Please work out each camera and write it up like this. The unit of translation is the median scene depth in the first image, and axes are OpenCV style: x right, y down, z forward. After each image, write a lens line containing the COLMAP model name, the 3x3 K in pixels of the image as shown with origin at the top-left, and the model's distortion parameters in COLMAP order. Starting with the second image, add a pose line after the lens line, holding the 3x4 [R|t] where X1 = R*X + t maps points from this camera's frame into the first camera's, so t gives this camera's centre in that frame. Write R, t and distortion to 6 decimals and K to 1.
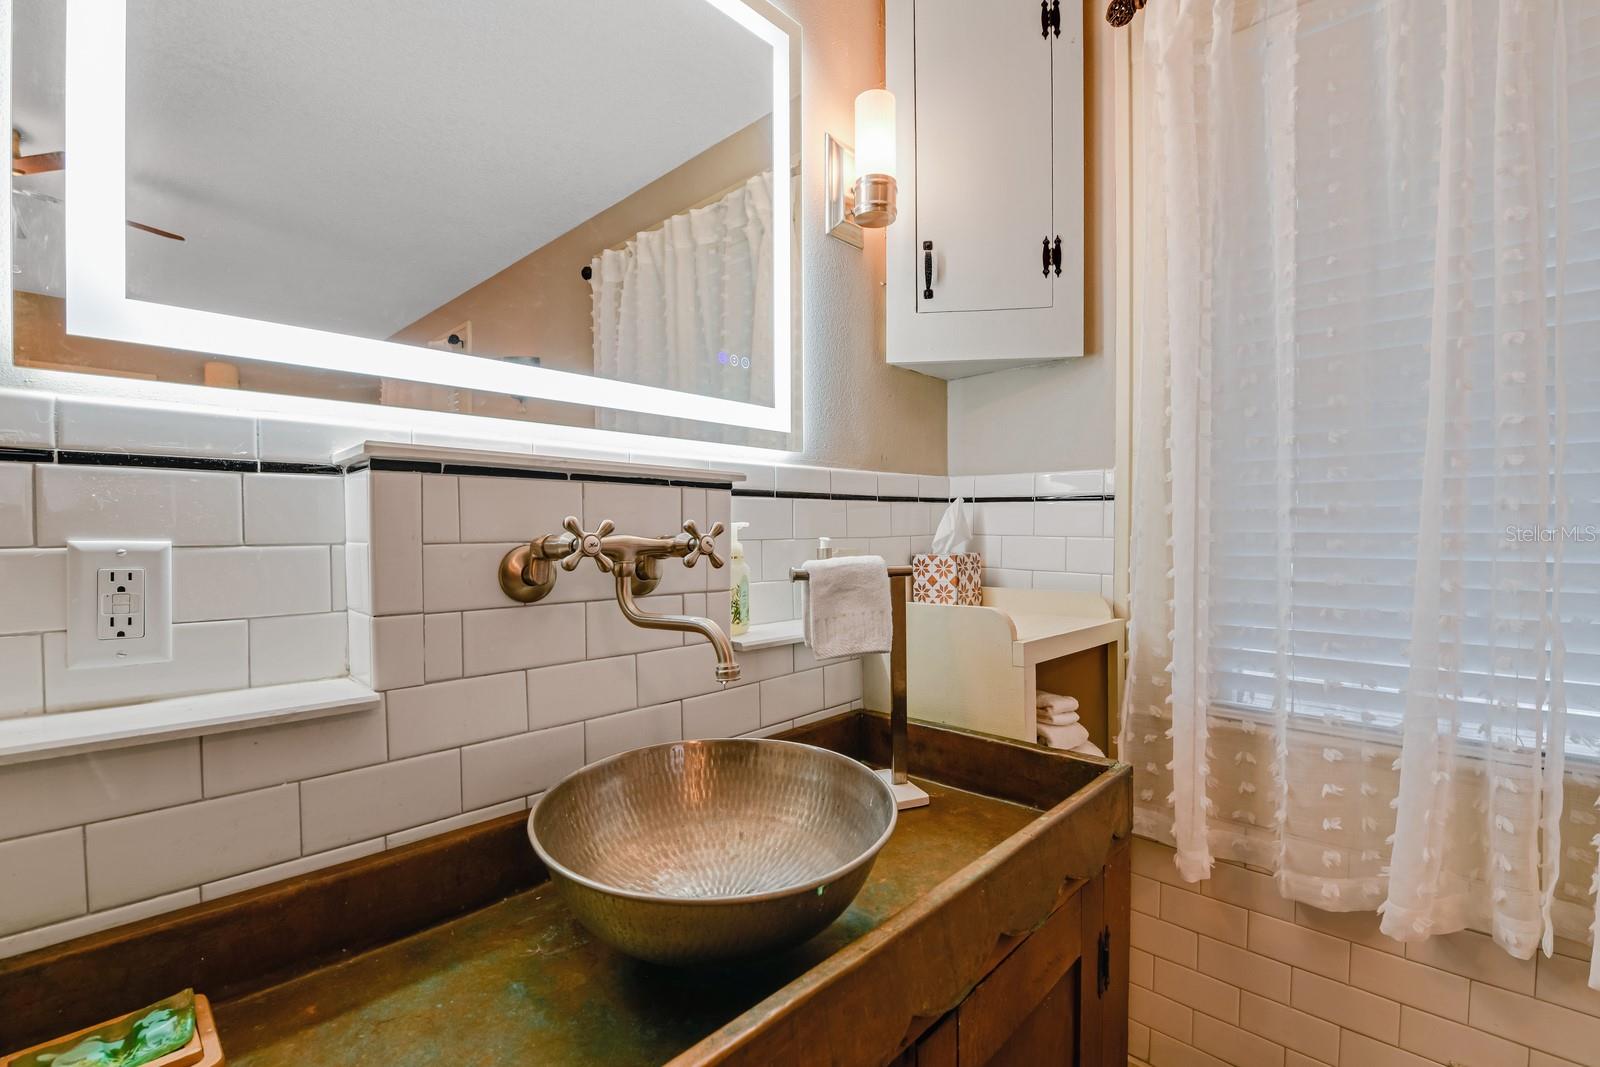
lens RADIAL K [[703.5, 0, 803.5], [0, 703.5, 546.6], [0, 0, 1]] dist [-0.017411, -0.000848]
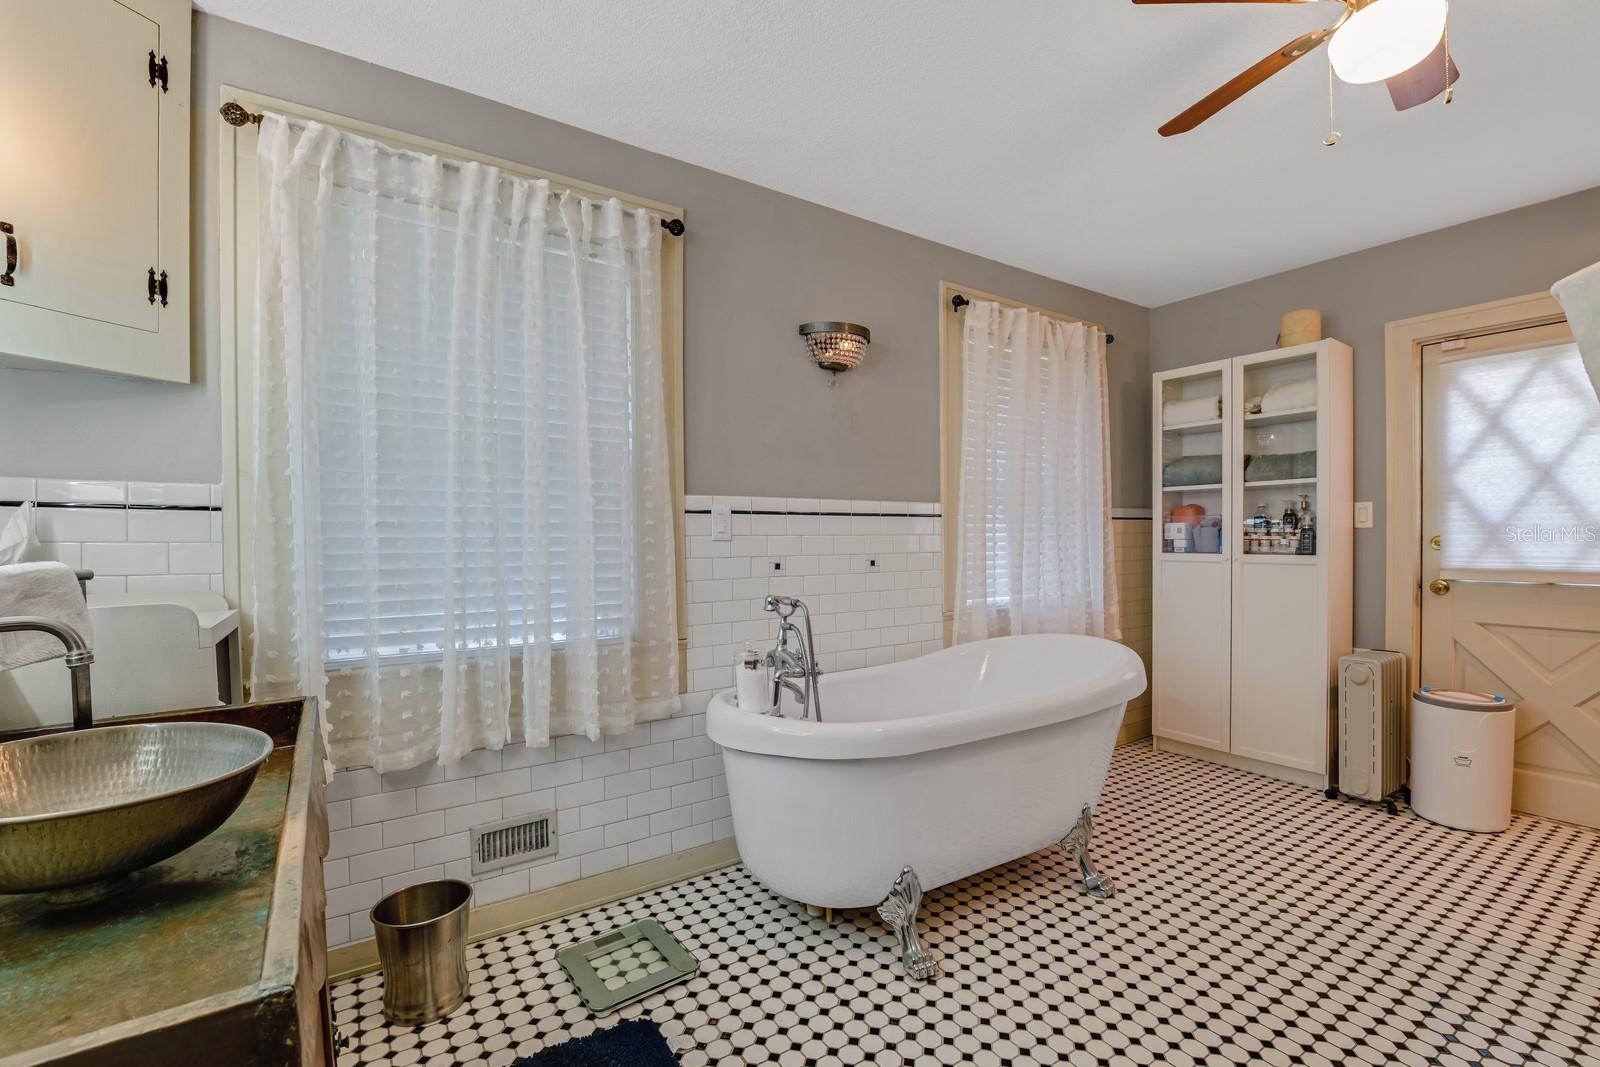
lens RADIAL K [[703.5, 0, 803.5], [0, 703.5, 546.6], [0, 0, 1]] dist [-0.017411, -0.000848]
pose [[0.219858, -0.015776, 0.975404, -0.627926], [0.025065, 0.999630, 0.010518, 0.007984], [-0.975210, 0.022136, 0.220172, -0.280908]]
